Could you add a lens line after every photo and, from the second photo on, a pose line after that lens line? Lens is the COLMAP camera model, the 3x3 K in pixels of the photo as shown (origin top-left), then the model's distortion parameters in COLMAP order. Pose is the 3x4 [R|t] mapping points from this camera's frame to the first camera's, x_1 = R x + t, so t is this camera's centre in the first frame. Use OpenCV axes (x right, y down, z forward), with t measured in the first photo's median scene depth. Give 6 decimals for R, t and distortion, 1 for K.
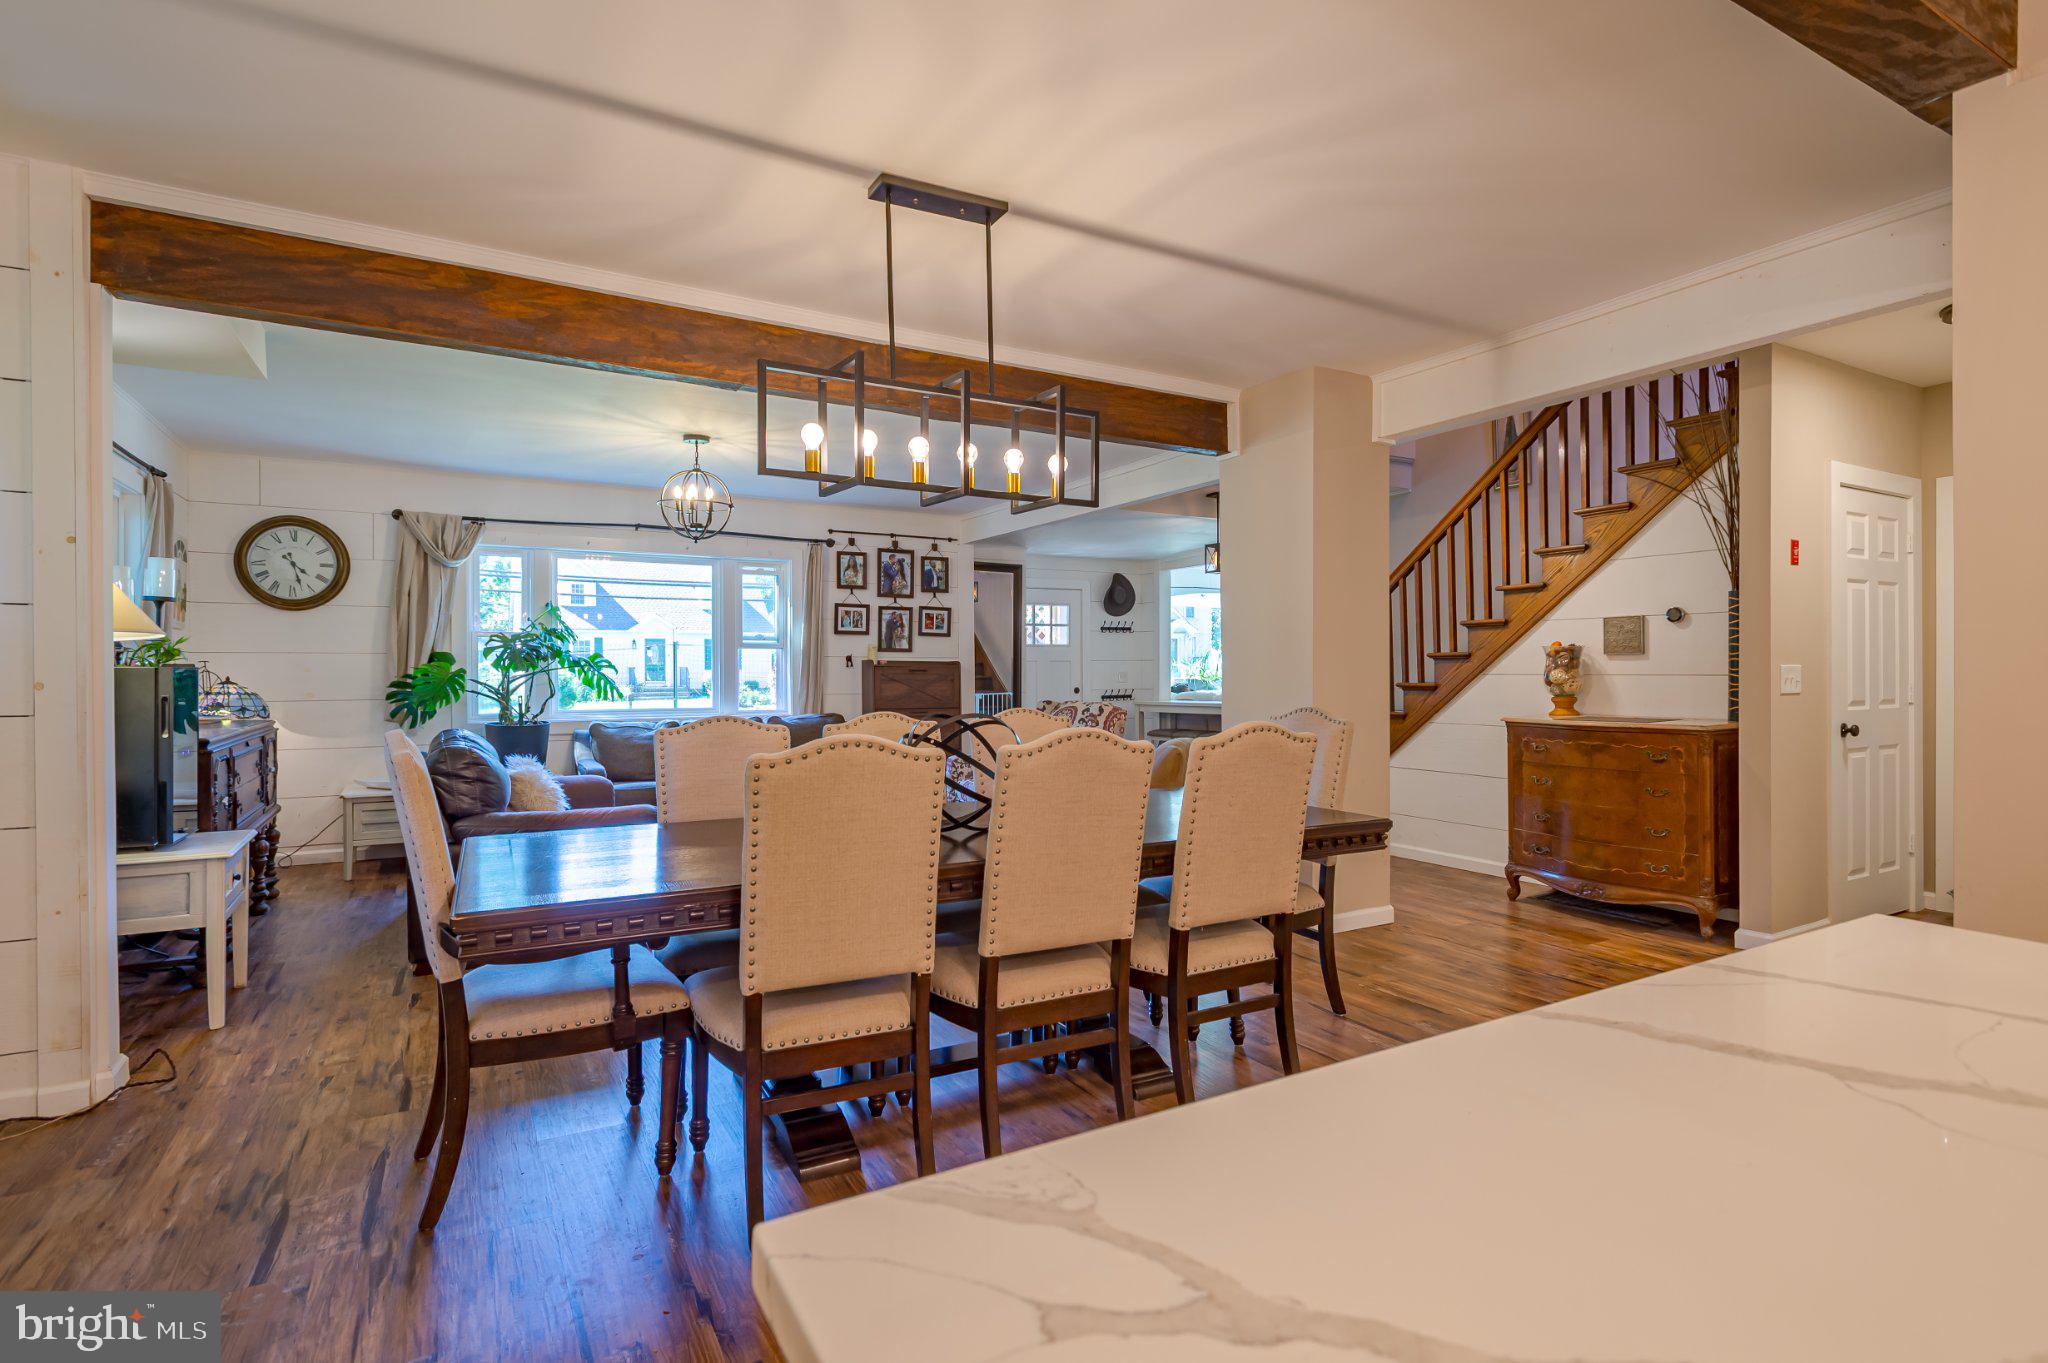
lens RADIAL K [[1034.6, 0, 1040.4], [0, 1034.6, 679.8], [0, 0, 1]] dist [0.001384, -0.000450]
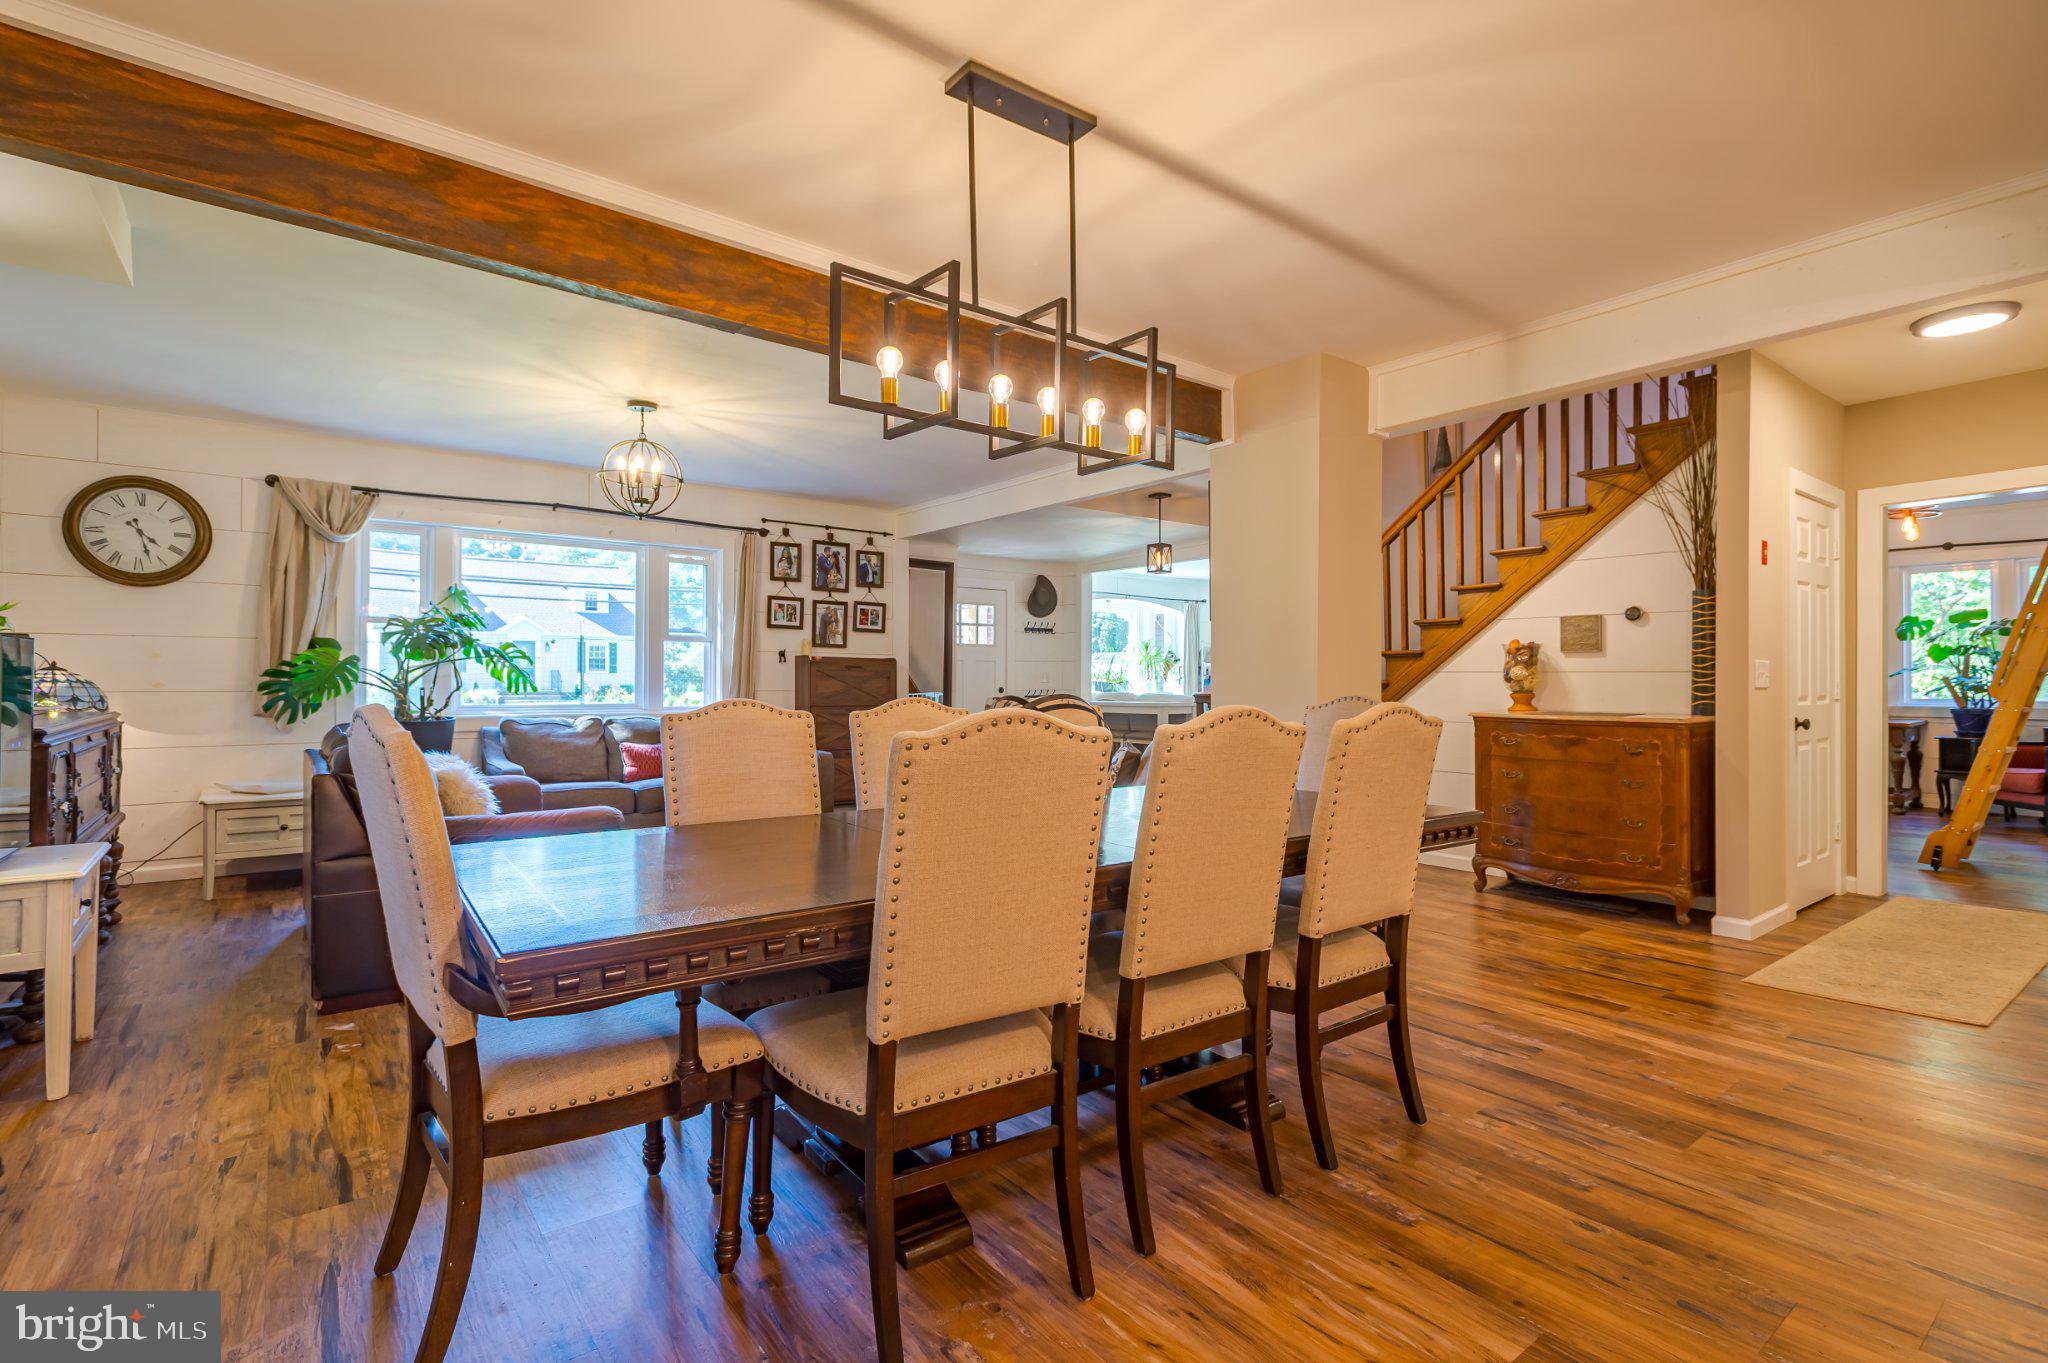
lens RADIAL K [[954.4, 0, 1010.3], [0, 954.4, 682.1], [0, 0, 1]] dist [0.008819, -0.001516]
pose [[0.990266, 0.007515, 0.138984, -0.164423], [-0.006098, 0.999925, -0.010618, 0.023457], [-0.139054, 0.009667, 0.990238, 0.157570]]
